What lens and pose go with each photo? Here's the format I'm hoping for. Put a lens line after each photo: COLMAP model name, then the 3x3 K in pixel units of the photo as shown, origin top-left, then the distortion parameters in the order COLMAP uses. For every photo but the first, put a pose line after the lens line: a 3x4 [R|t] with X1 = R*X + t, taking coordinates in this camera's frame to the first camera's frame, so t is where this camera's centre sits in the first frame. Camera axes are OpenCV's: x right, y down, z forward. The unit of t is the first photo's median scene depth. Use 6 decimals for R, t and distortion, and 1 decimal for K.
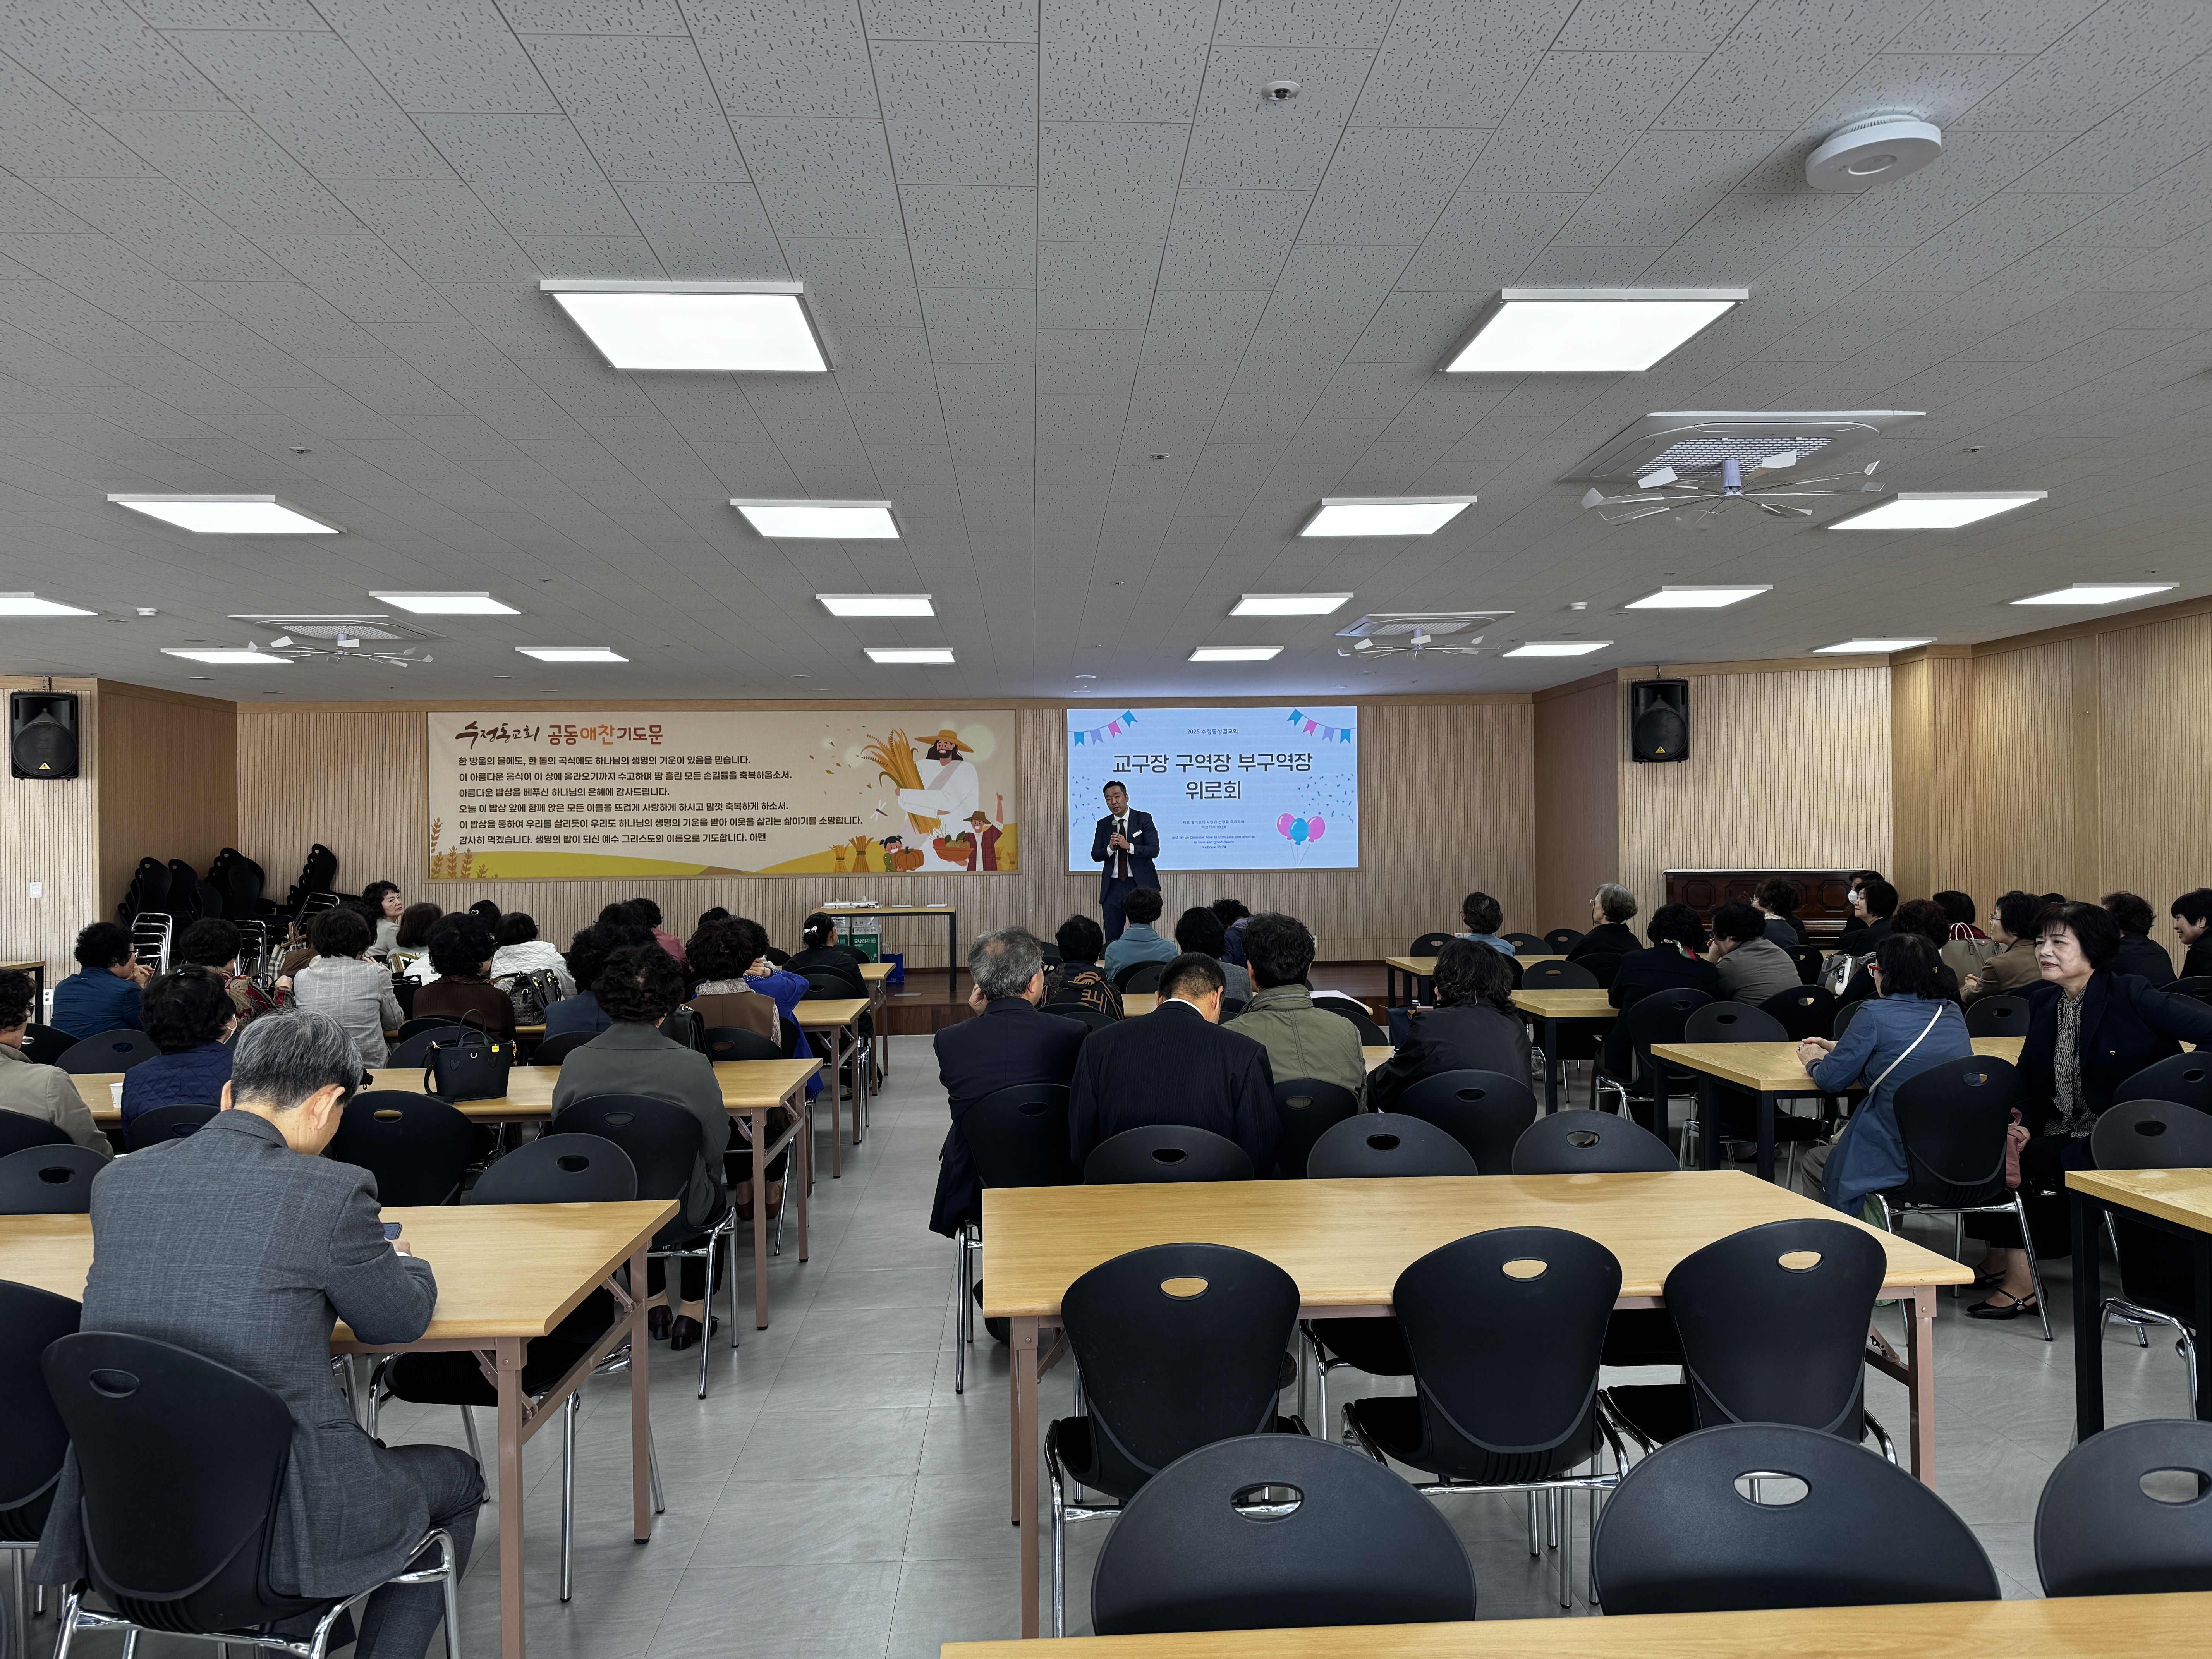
lens RADIAL K [[1543.1, 0, 1107.4], [0, 1543.1, 833.5], [0, 0, 1]] dist [0.023117, -0.008833]
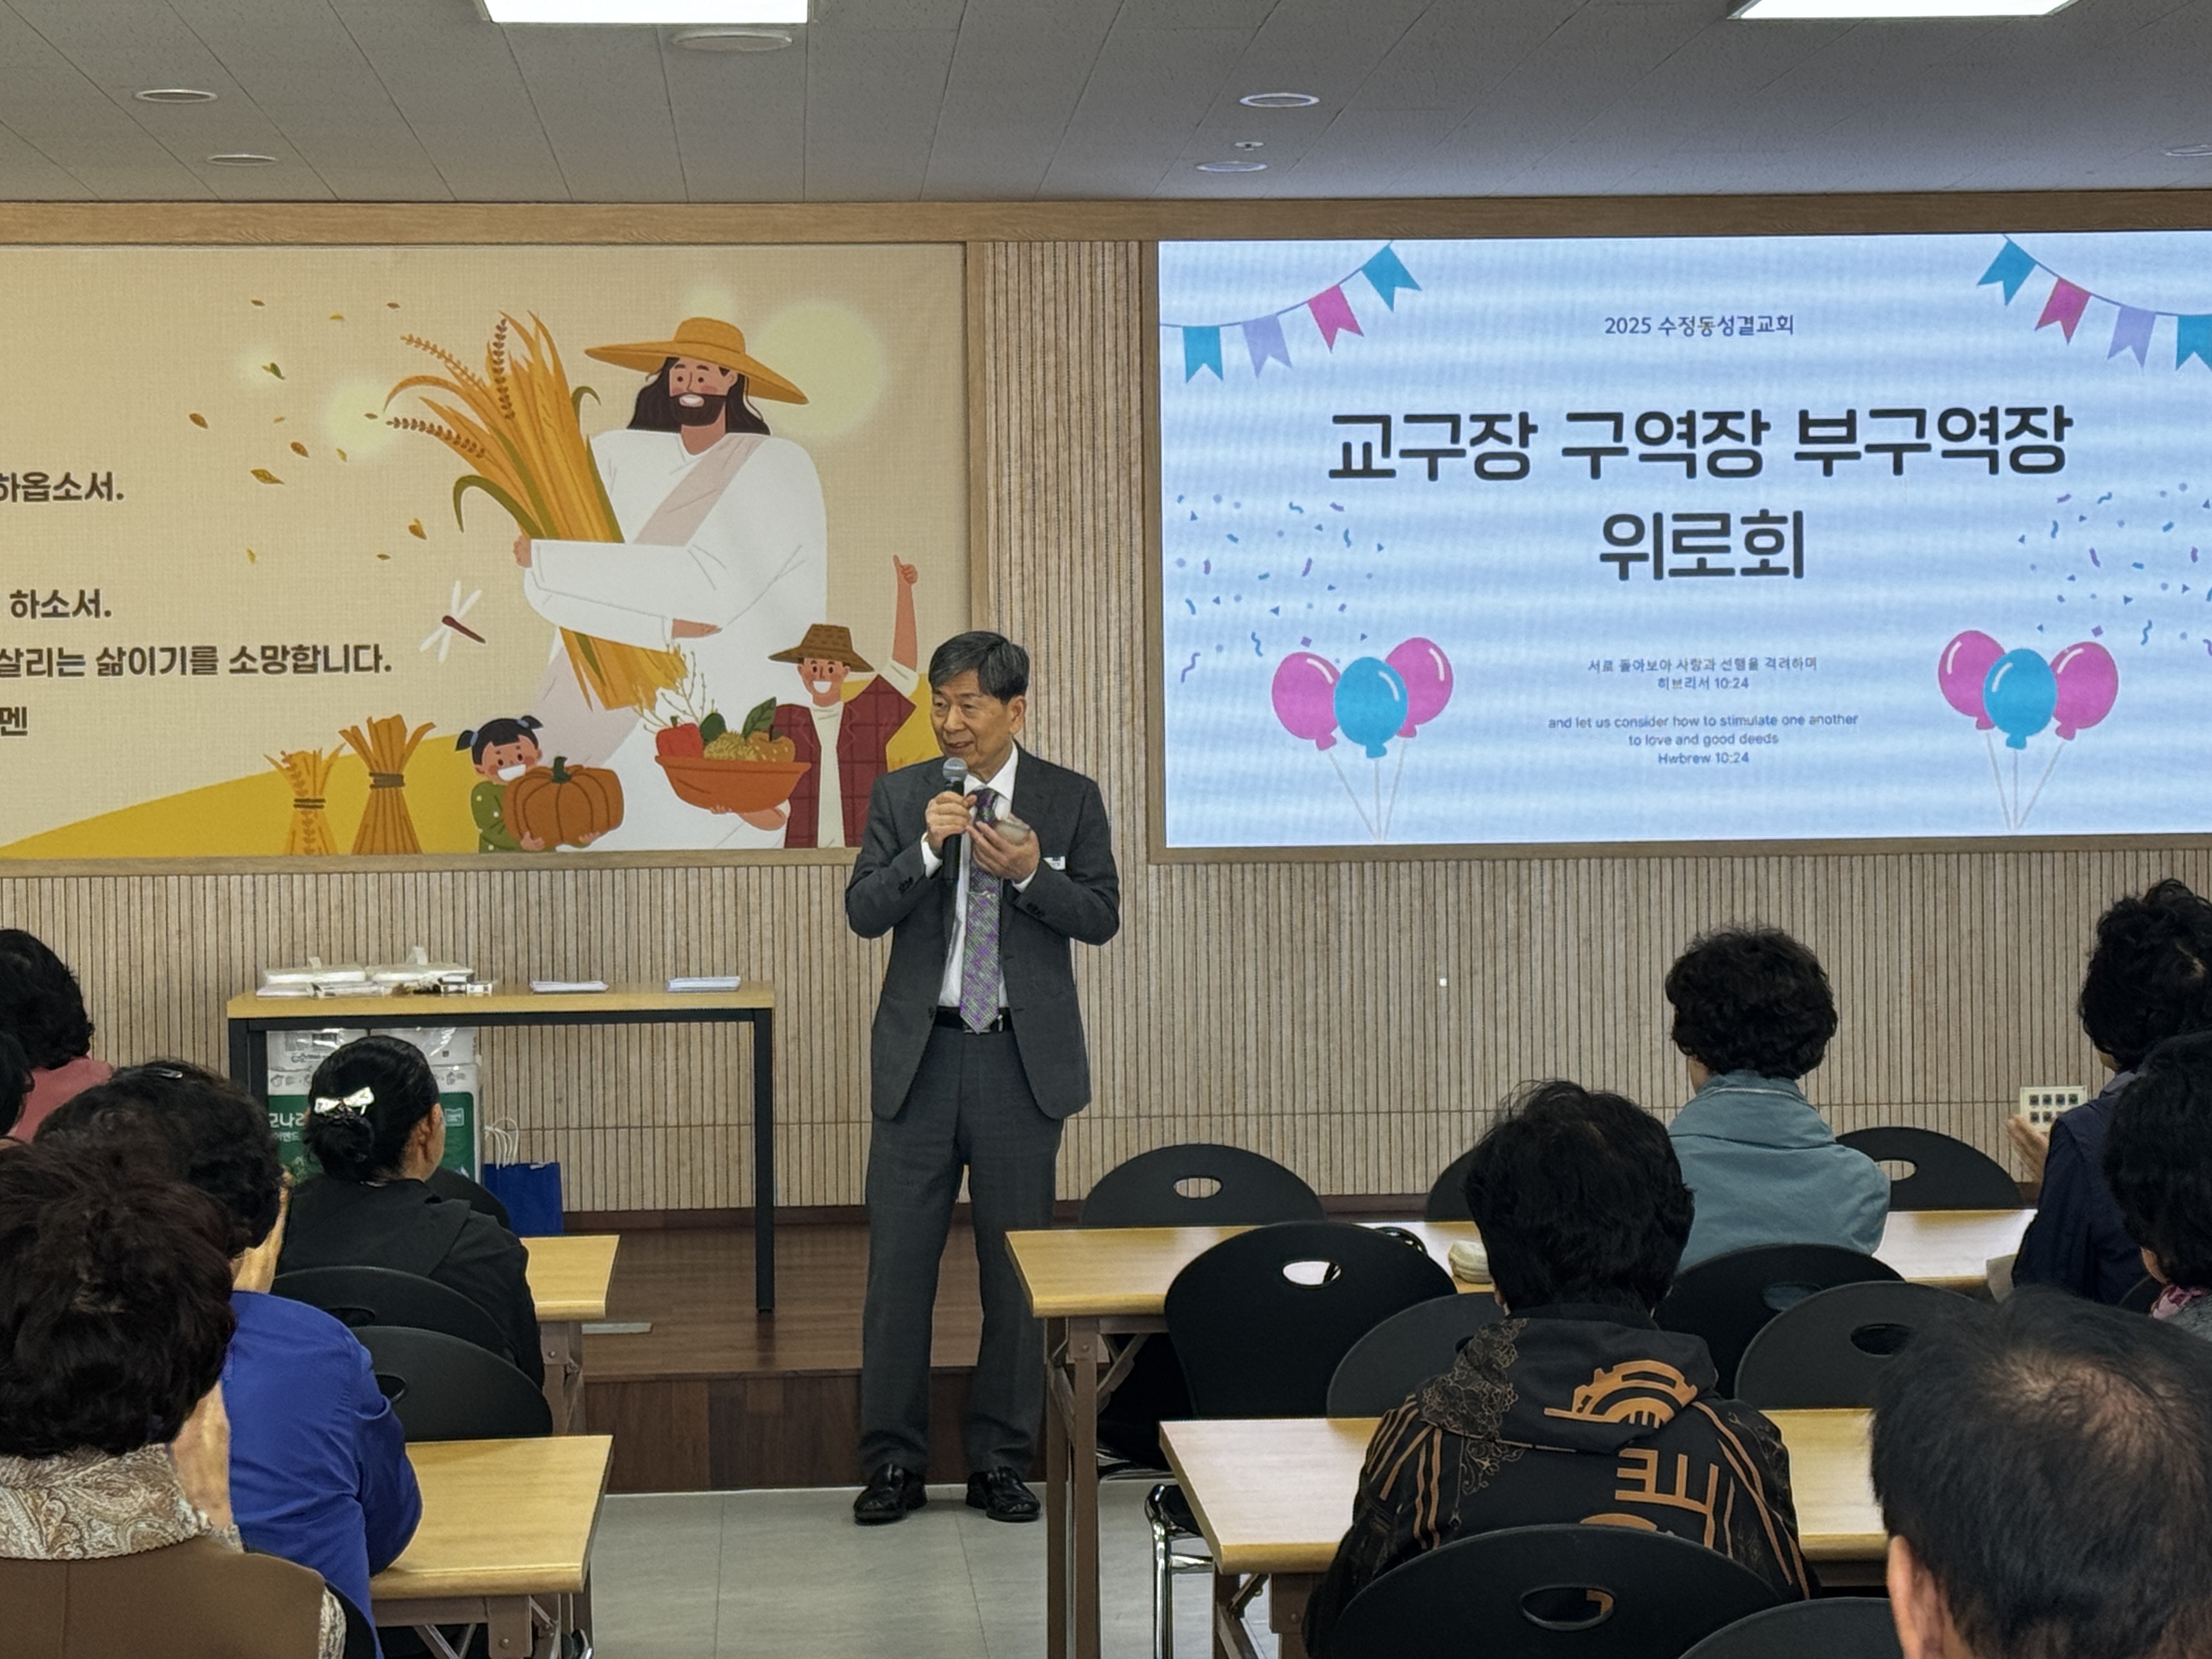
lens RADIAL K [[4947.1, 0, 1106.8], [0, 4947.1, 828.8], [0, 0, 1]] dist [0.090778, 0.000000]
pose [[0.999898, -0.001098, 0.014265, -0.047329], [0.000796, 0.999776, 0.021166, 0.002823], [-0.014285, -0.021153, 0.999674, 0.142559]]
